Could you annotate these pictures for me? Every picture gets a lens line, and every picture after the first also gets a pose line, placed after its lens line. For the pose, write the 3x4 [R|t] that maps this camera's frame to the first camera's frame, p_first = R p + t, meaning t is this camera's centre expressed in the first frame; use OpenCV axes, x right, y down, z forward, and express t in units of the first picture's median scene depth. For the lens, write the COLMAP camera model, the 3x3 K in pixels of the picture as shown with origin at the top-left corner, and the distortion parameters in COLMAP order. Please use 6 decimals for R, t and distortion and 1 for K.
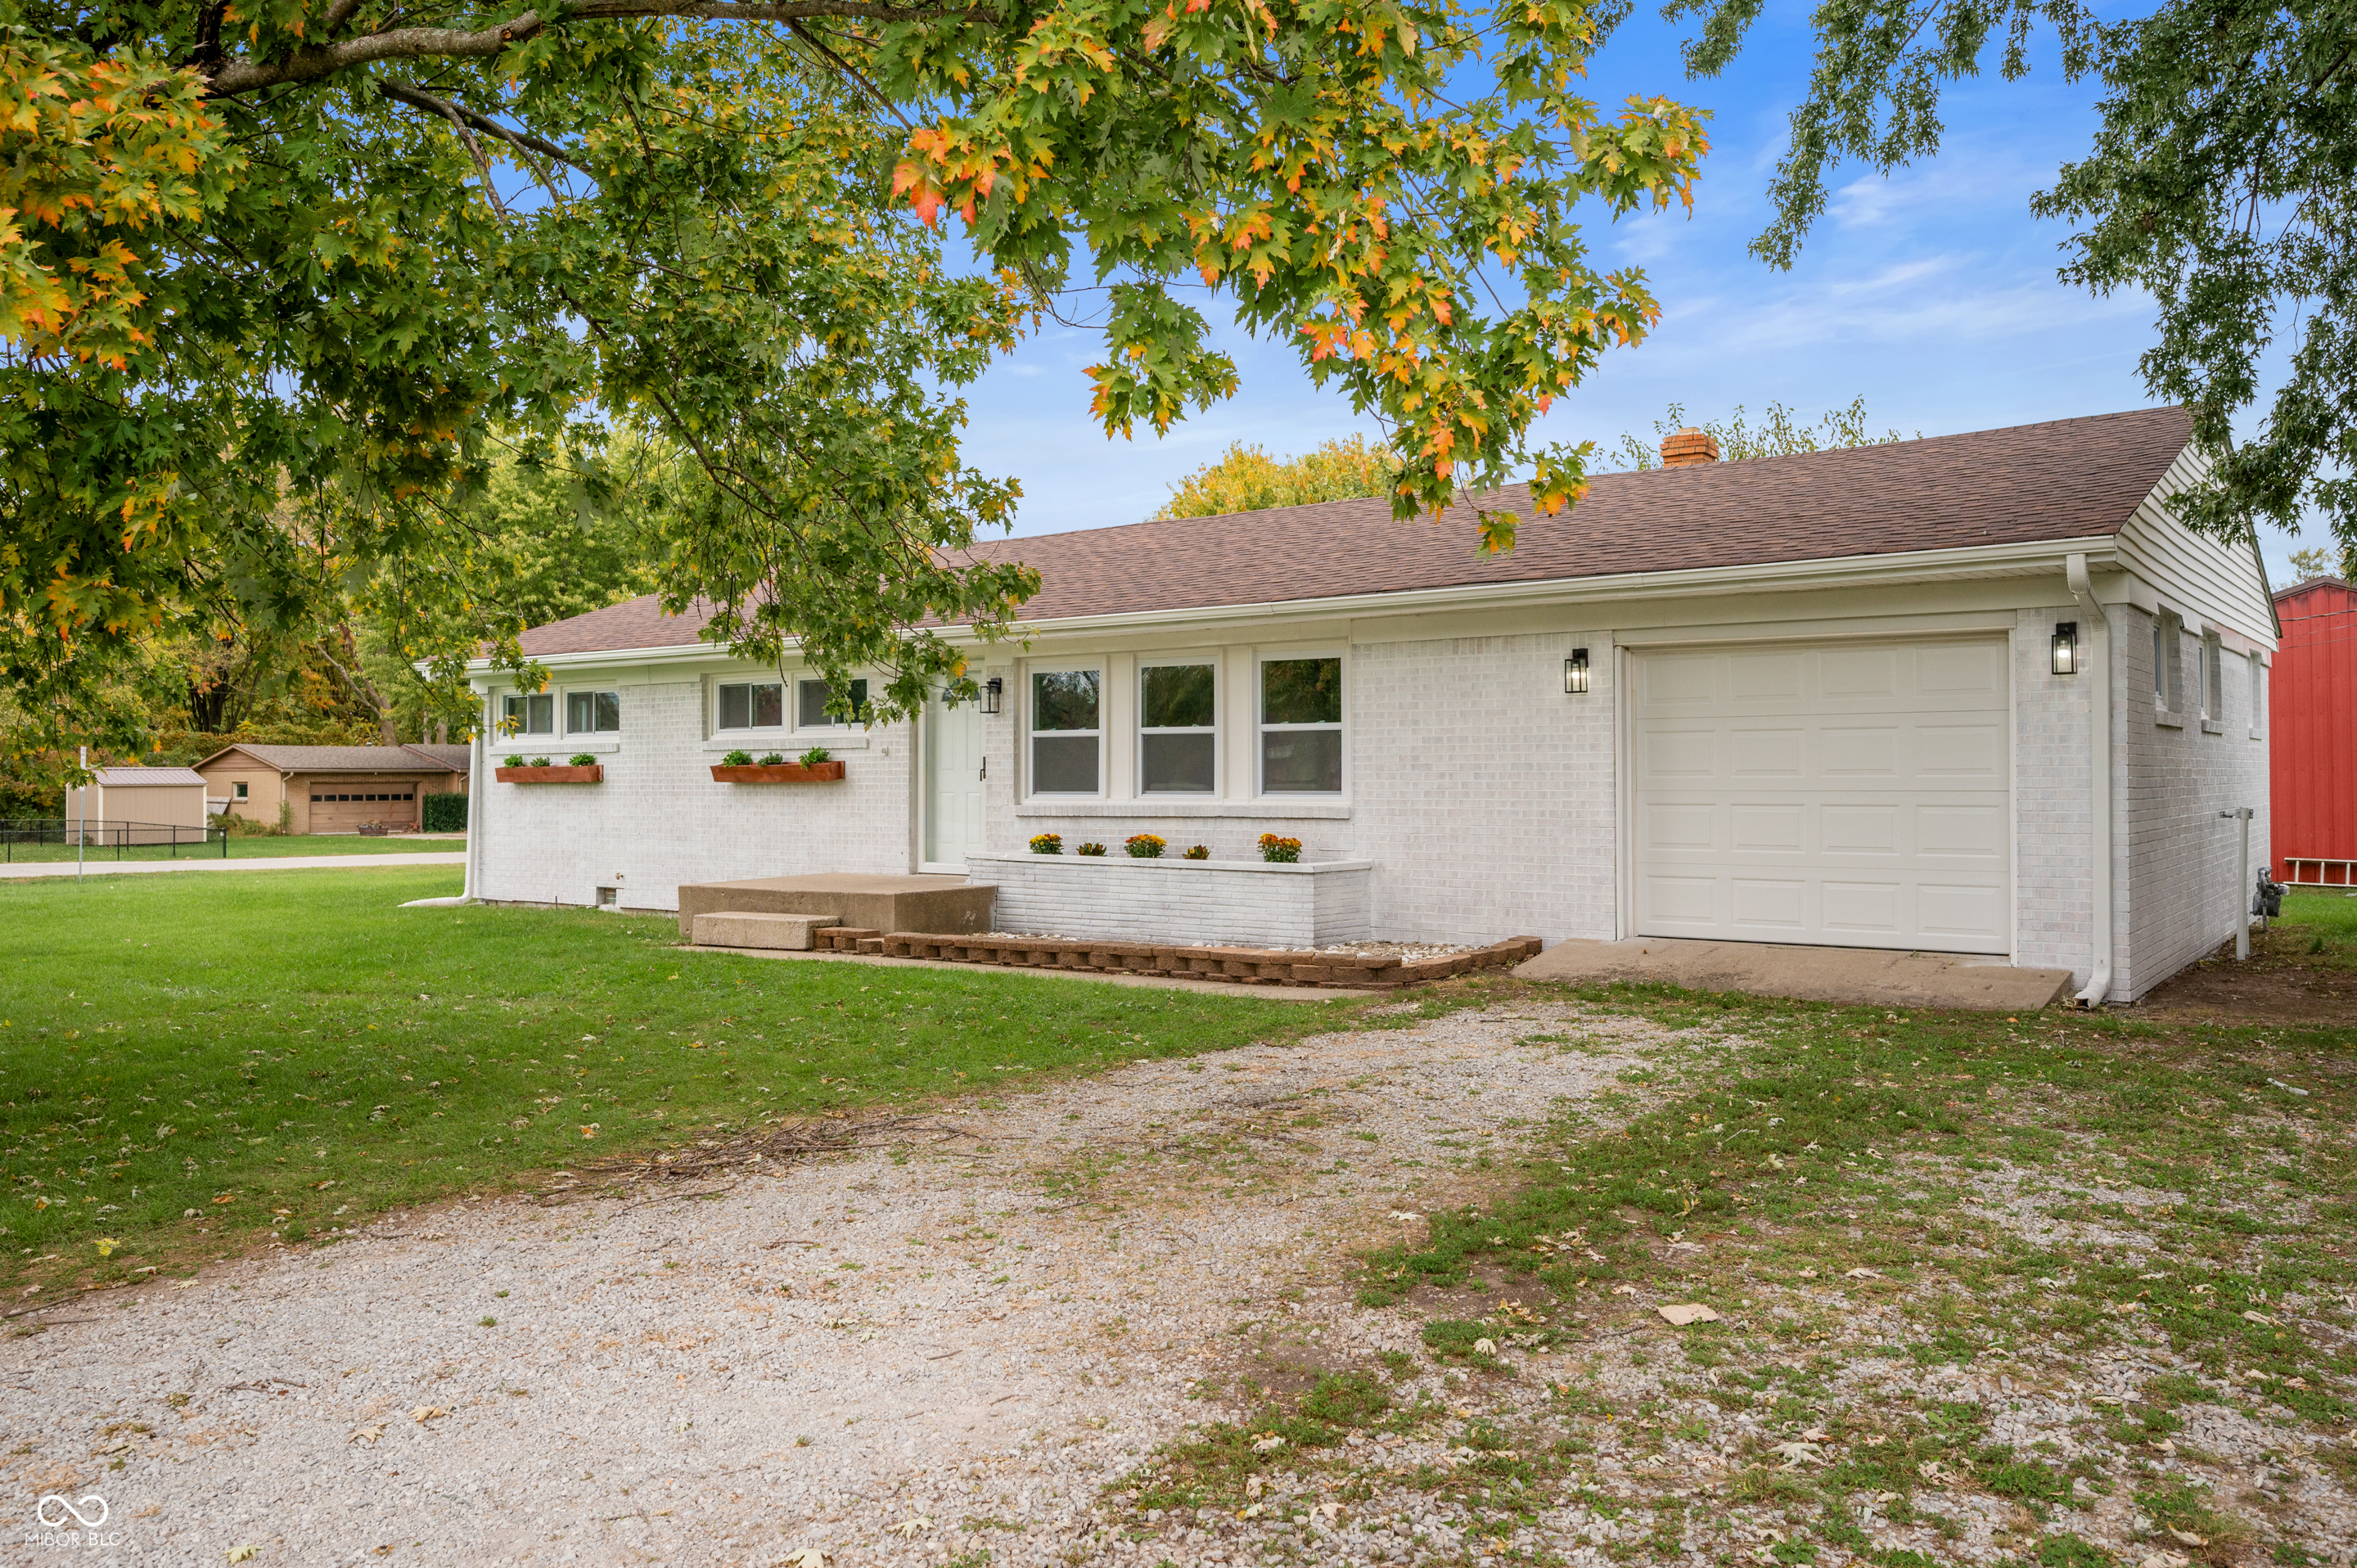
lens RADIAL K [[1750.4, 0, 1176.7], [0, 1750.4, 779.1], [0, 0, 1]] dist [-0.010339, -0.002129]
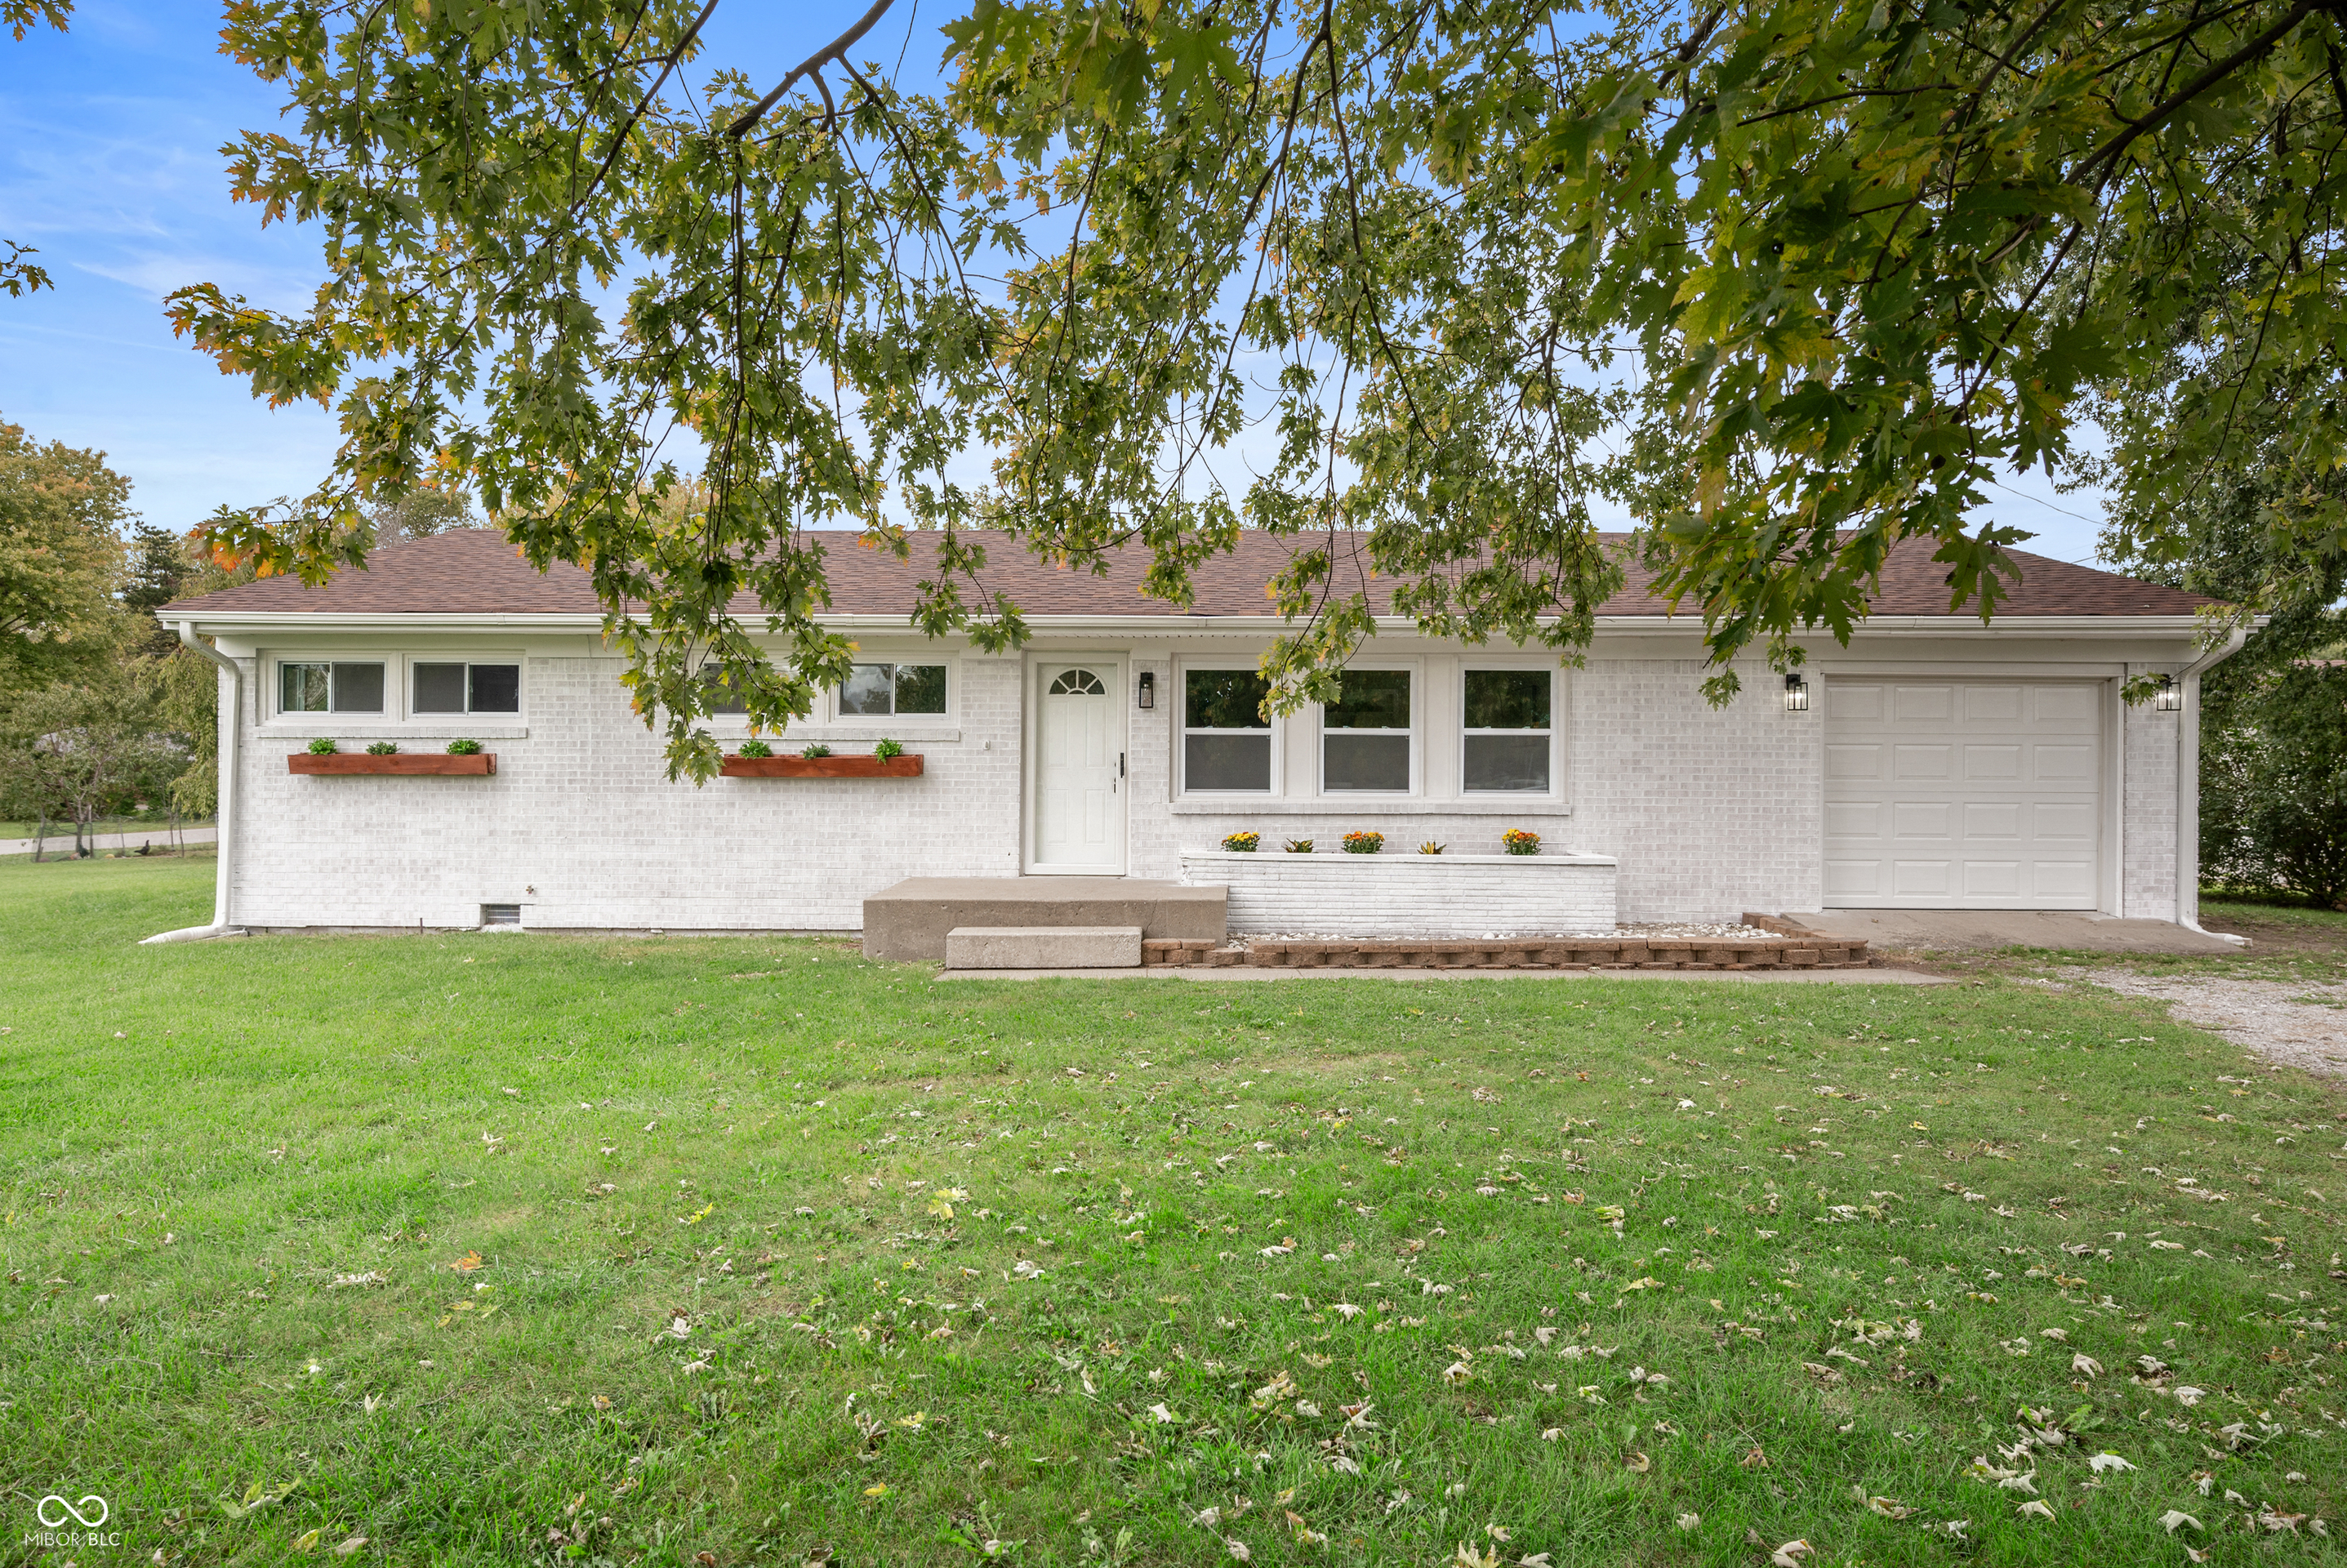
lens RADIAL K [[1383.6, 0, 1177.3], [0, 1383.6, 785.0], [0, 0, 1]] dist [0.000516, 0.001547]
pose [[0.827078, 0.004198, 0.562072, -0.536636], [-0.008021, 0.999958, 0.004334, 0.001279], [-0.562031, -0.008093, 0.827077, 0.363376]]
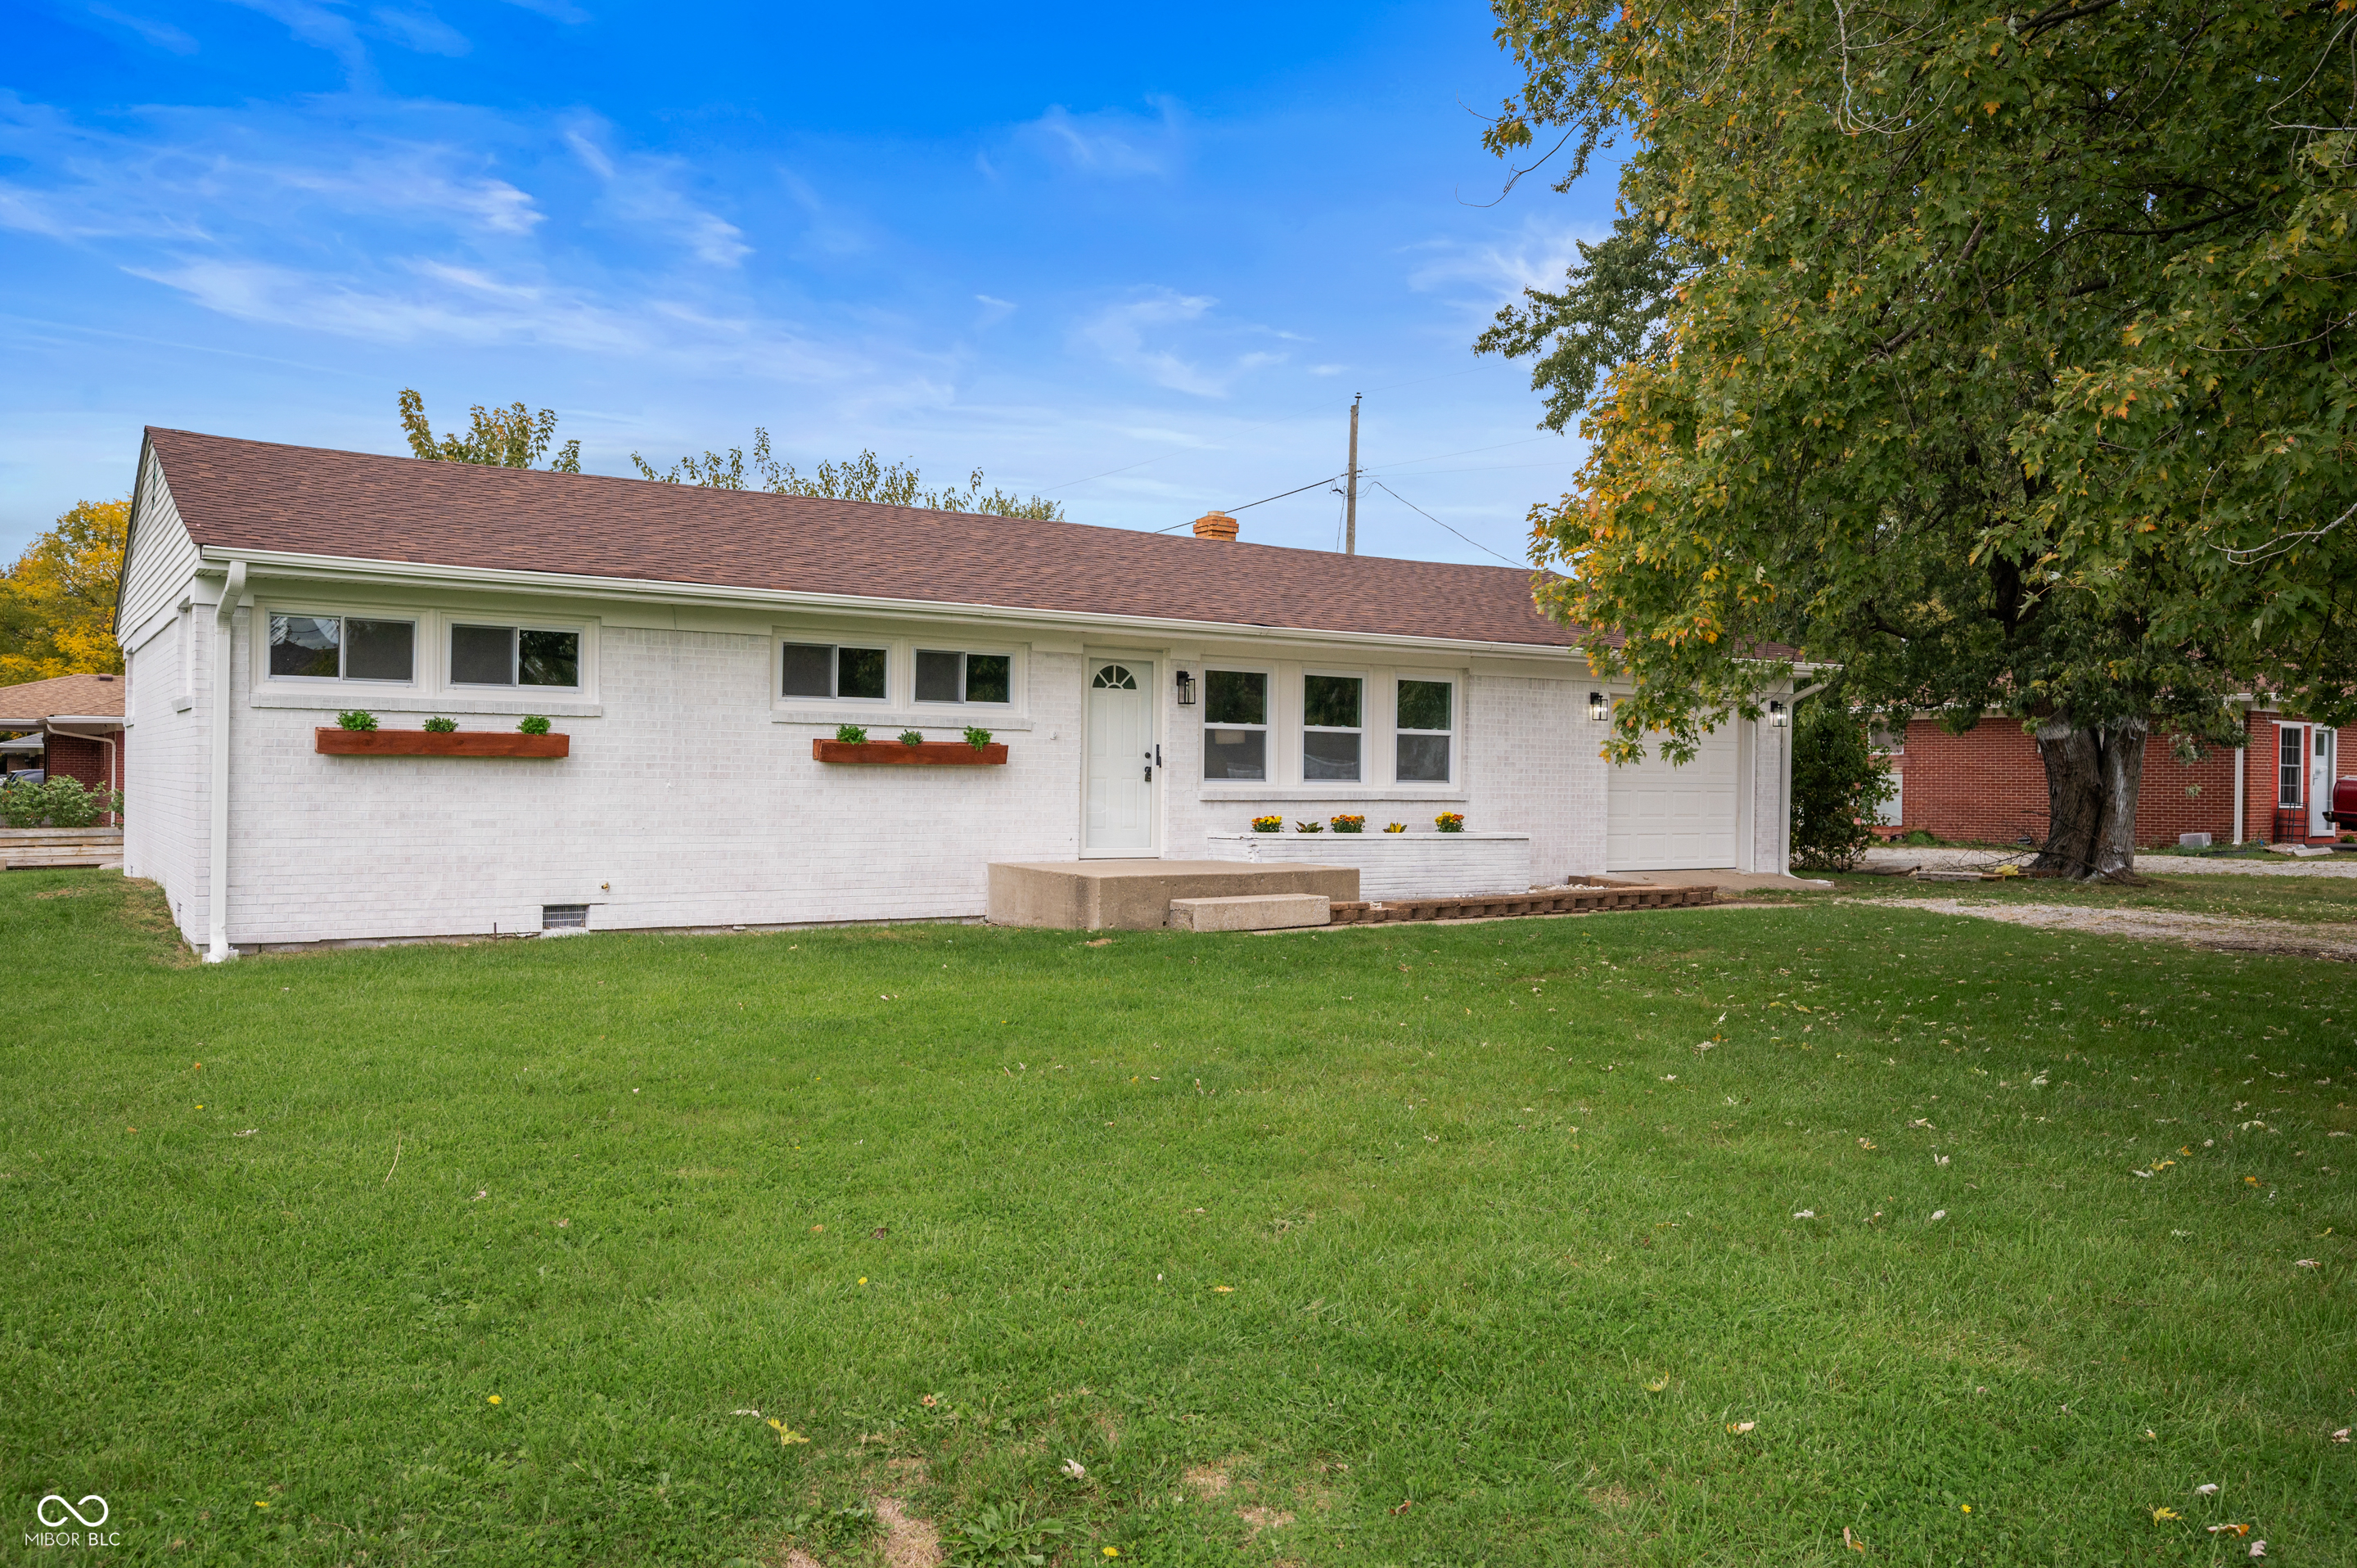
lens RADIAL K [[1750.4, 0, 1174.2], [0, 1750.4, 792.0], [0, 0, 1]] dist [-0.010339, -0.002129]
pose [[0.350953, 0.001246, 0.936392, -1.139472], [-0.012632, 0.999914, 0.003404, 0.012692], [-0.936308, -0.013023, 0.350939, 0.646908]]
